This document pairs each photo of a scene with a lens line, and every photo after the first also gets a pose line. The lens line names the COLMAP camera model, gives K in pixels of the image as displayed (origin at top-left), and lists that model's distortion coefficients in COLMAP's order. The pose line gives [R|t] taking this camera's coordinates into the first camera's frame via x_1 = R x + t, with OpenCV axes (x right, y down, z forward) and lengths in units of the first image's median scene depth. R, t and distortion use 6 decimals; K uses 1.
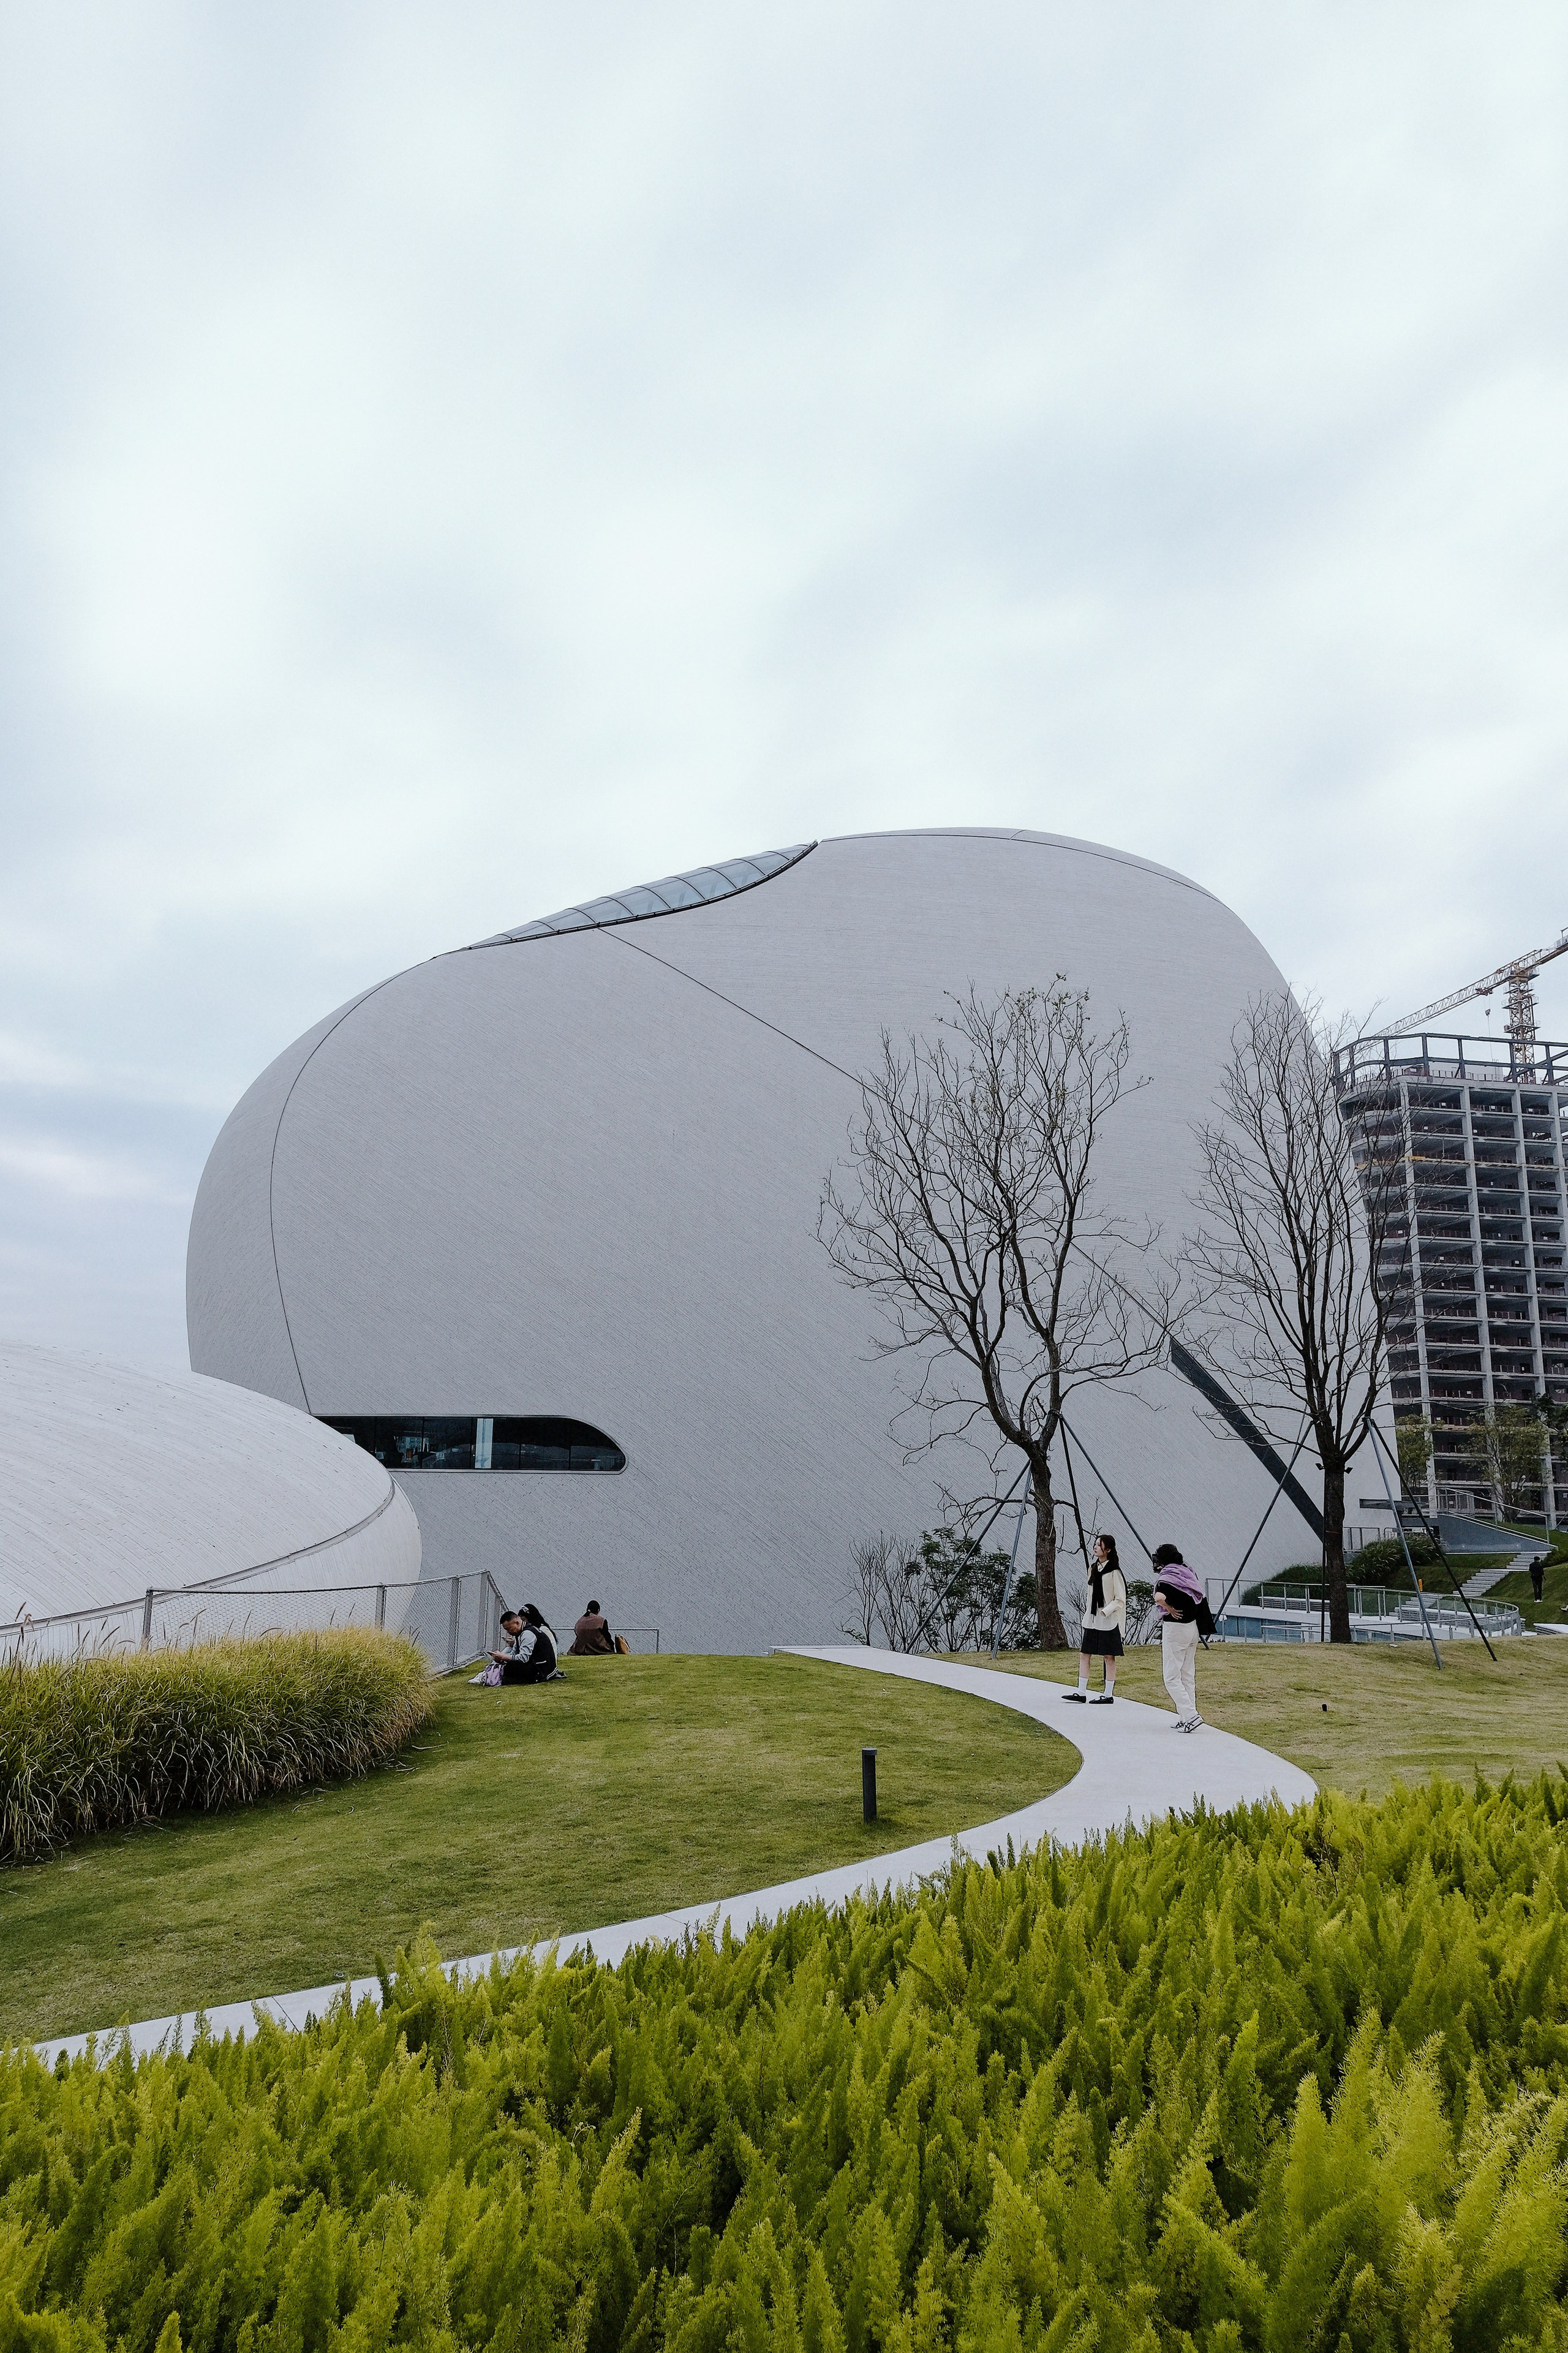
lens RADIAL K [[1539.6, 0, 817.4], [0, 1539.6, 1208.8], [0, 0, 1]] dist [0.000654, 0.000552]
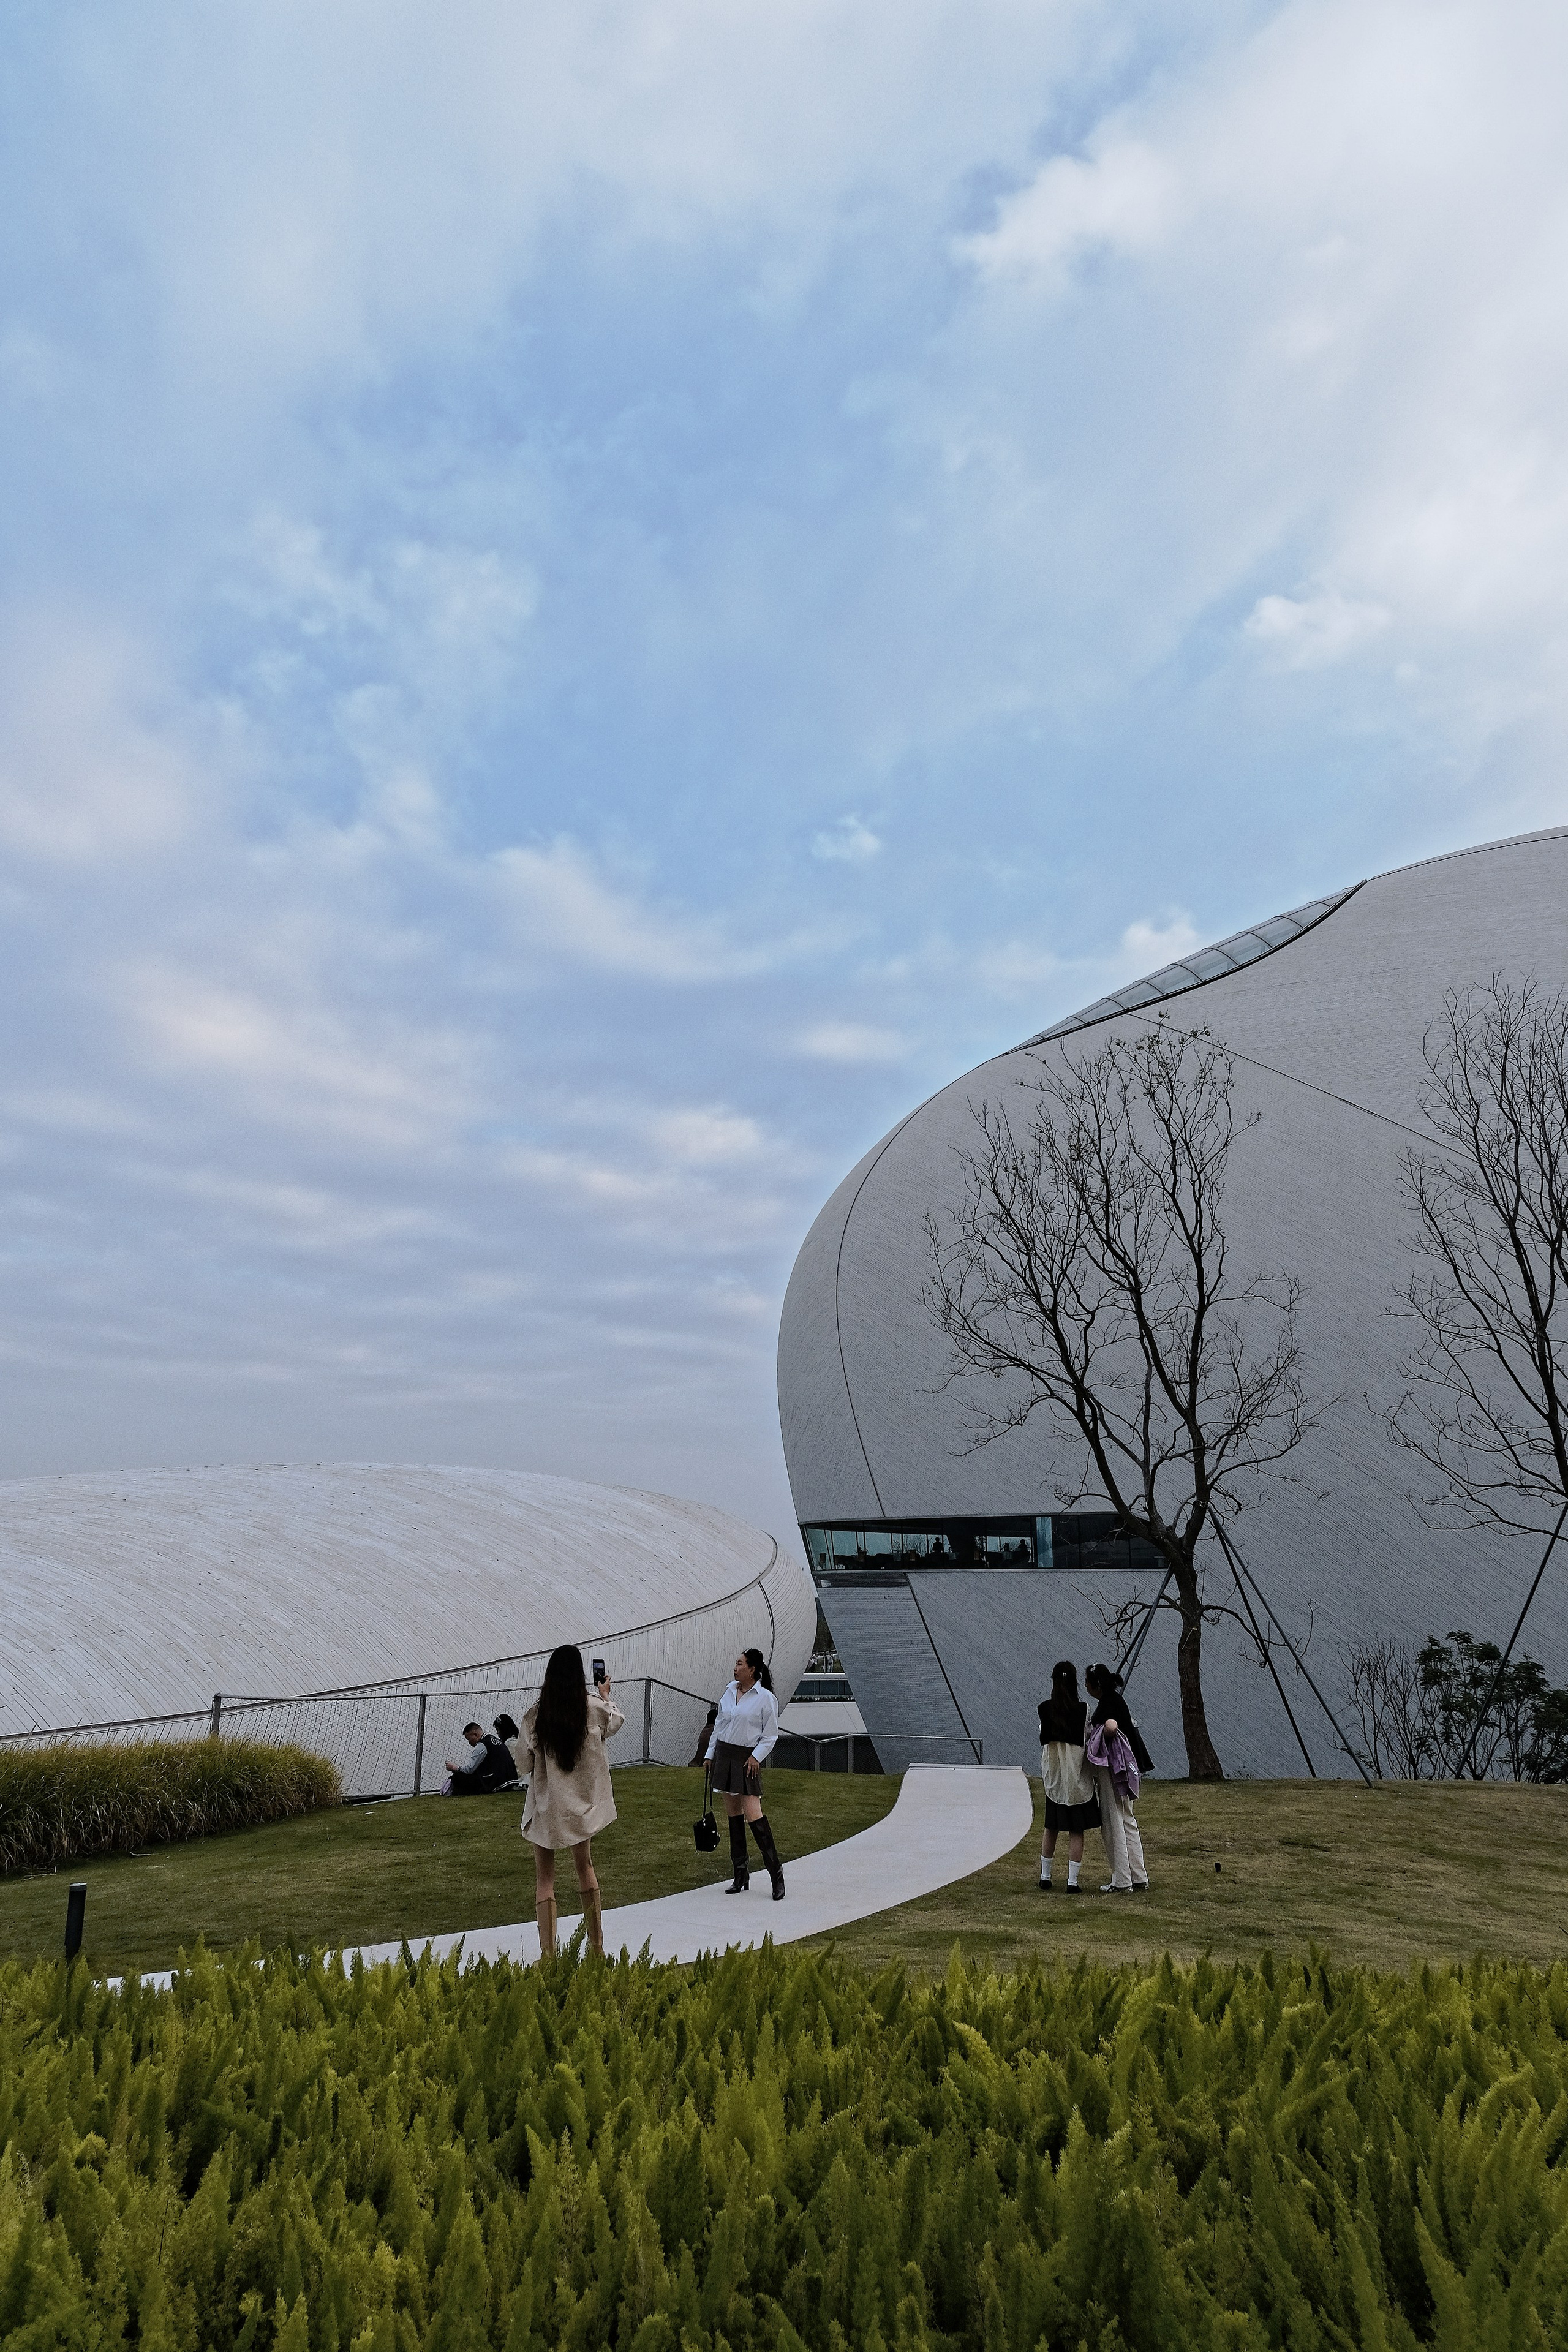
lens RADIAL K [[1539.1, 0, 817.4], [0, 1539.1, 1208.3], [0, 0, 1]] dist [0.000654, 0.000552]
pose [[0.899857, -0.114558, -0.420872, 0.096871], [0.088887, 0.992809, -0.080185, 0.004456], [0.427031, 0.034745, 0.903569, 0.030848]]
